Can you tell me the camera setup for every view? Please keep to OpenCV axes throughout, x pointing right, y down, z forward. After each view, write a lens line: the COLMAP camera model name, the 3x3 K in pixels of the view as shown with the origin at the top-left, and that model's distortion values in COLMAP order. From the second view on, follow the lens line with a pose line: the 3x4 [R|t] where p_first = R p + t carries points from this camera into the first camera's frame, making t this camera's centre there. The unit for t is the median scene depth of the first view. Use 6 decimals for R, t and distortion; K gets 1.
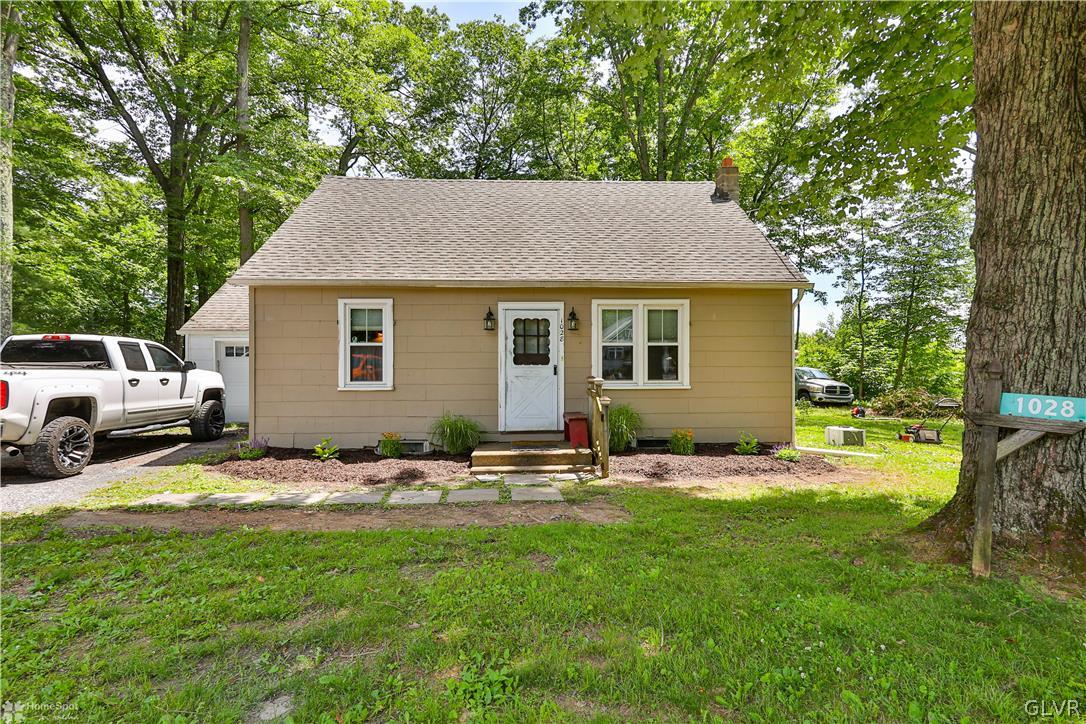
lens RADIAL K [[520.7, 0, 543.0], [0, 520.7, 362.0], [0, 0, 1]] dist [-0.000381, -0.000001]
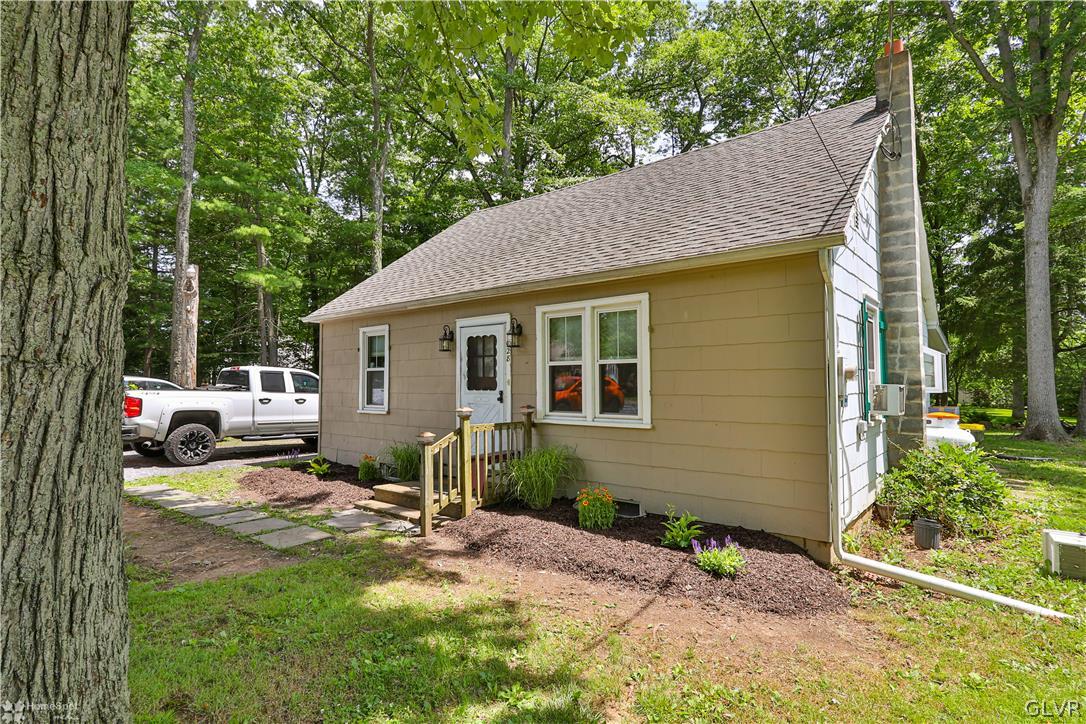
lens RADIAL K [[547.4, 0, 543.0], [0, 547.4, 362.0], [0, 0, 1]] dist [-0.000069, -0.000053]
pose [[0.748728, -0.026375, -0.662353, 0.640825], [-0.001079, 0.999158, -0.041005, -0.004219], [0.662877, 0.031416, 0.748069, 0.398935]]
